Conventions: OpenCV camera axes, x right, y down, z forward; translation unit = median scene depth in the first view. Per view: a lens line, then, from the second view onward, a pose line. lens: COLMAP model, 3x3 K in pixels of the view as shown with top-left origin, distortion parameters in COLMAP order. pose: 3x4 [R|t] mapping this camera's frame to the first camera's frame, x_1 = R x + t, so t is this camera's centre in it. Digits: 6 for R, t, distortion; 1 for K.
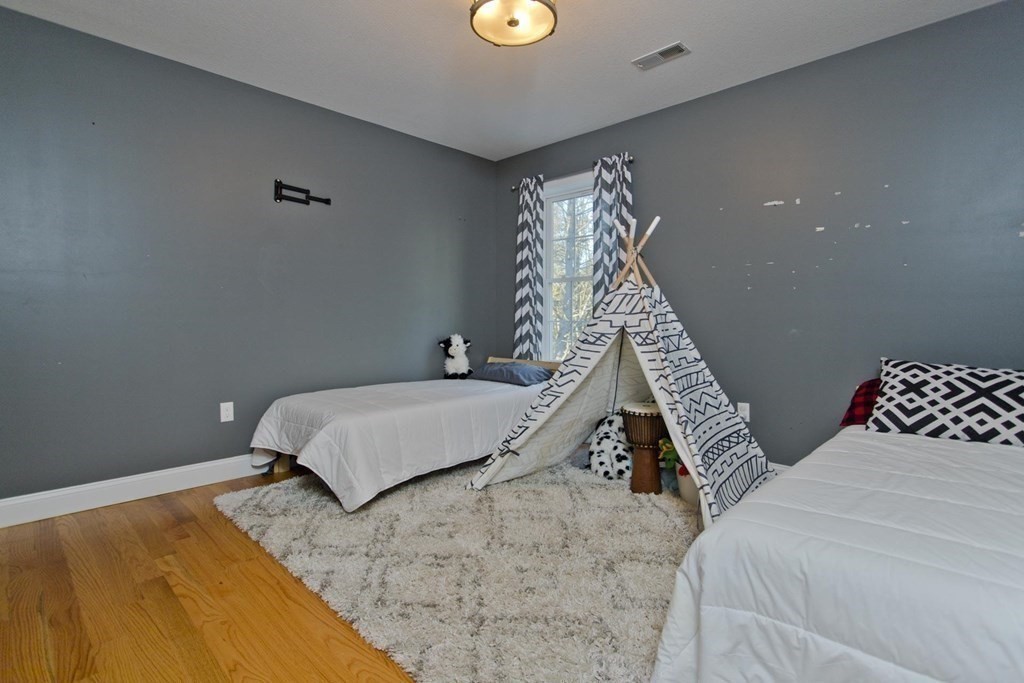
lens RADIAL K [[495.4, 0, 503.1], [0, 495.4, 337.4], [0, 0, 1]] dist [0.002435, 0.000163]
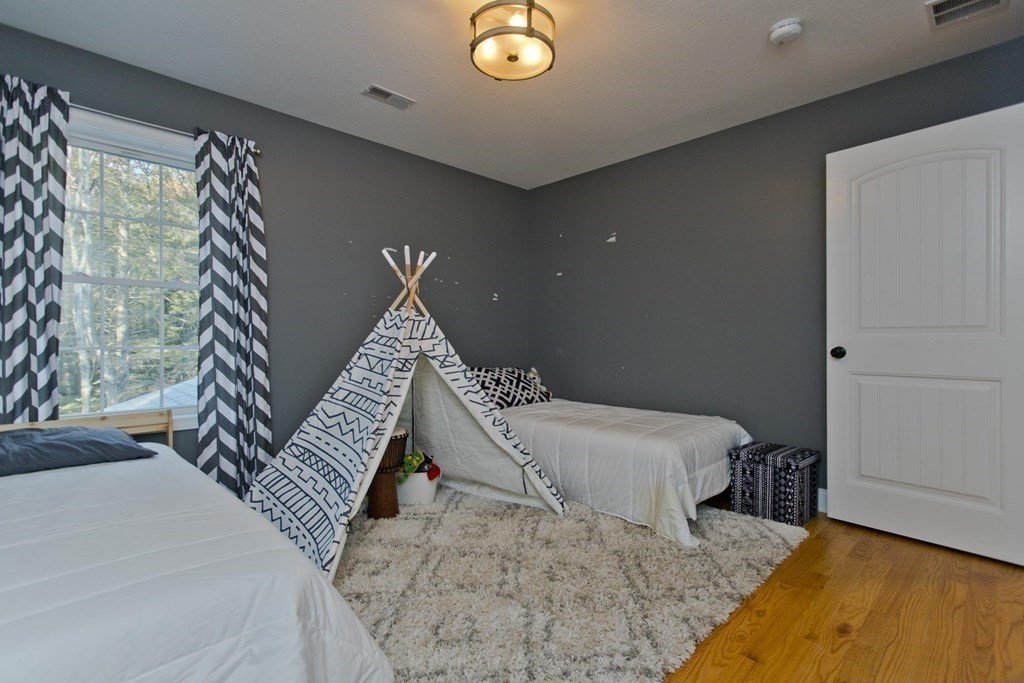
lens RADIAL K [[495.4, 0, 503.1], [0, 495.4, 337.4], [0, 0, 1]] dist [0.002435, 0.000163]
pose [[0.018773, 0.001695, 0.999822, -0.787286], [0.034378, 0.999406, -0.002340, -0.042655], [-0.999233, 0.034416, 0.018704, 0.801149]]
